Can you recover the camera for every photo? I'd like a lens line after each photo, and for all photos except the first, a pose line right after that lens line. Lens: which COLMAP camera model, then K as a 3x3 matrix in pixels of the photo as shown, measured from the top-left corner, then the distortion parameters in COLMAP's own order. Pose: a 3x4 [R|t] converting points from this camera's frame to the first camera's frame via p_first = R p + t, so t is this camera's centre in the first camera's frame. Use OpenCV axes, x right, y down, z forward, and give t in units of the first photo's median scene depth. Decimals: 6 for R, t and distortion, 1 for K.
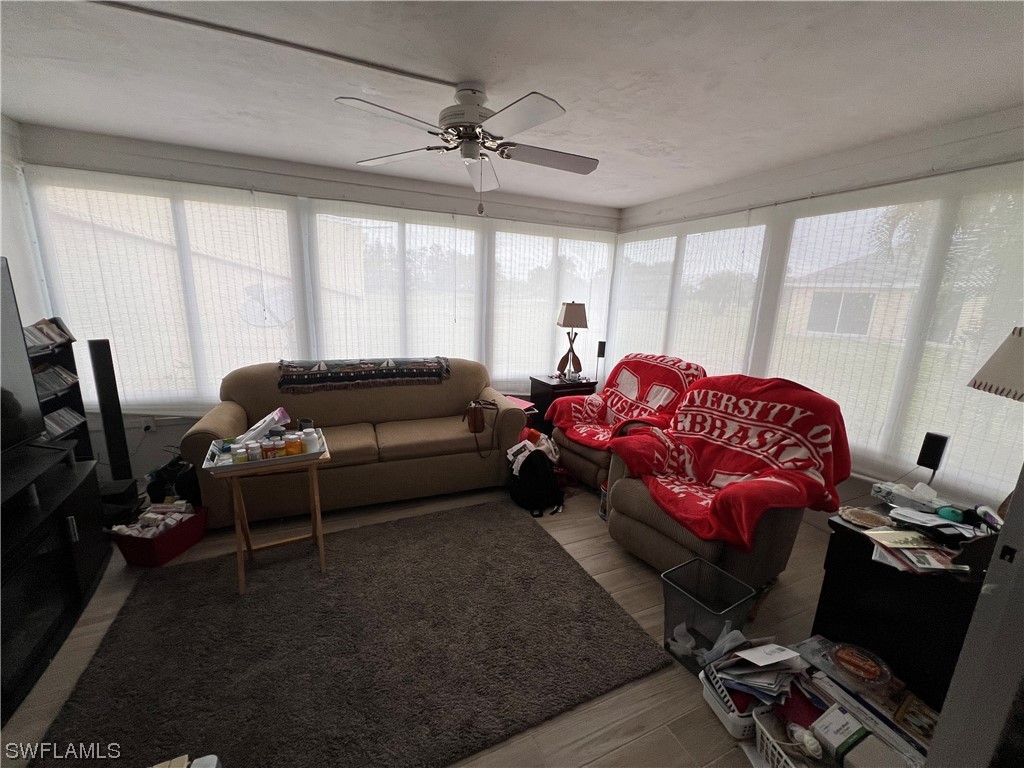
lens RADIAL K [[411.7, 0, 511.9], [0, 411.7, 384.1], [0, 0, 1]] dist [-0.002275, -0.000369]
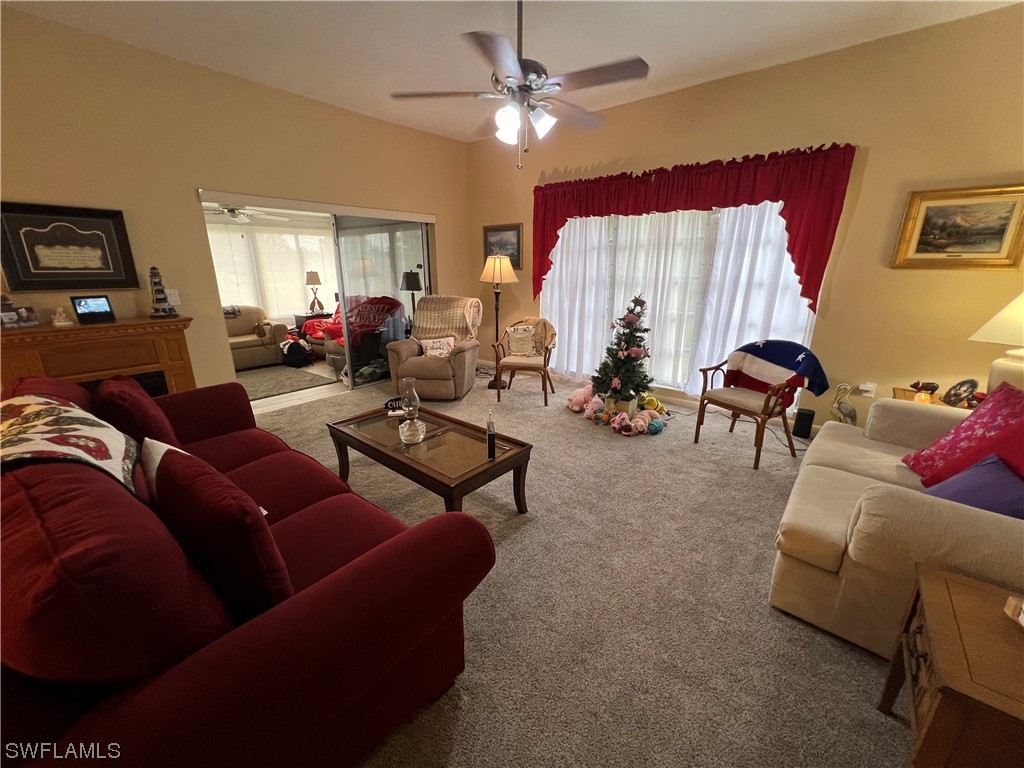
lens RADIAL K [[411.7, 0, 510.5], [0, 411.7, 385.1], [0, 0, 1]] dist [-0.002275, -0.000369]
pose [[0.902489, -0.163673, 0.398403, 0.142849], [0.133877, 0.985765, 0.101708, 0.245762], [-0.409378, -0.038453, 0.911554, -1.109535]]
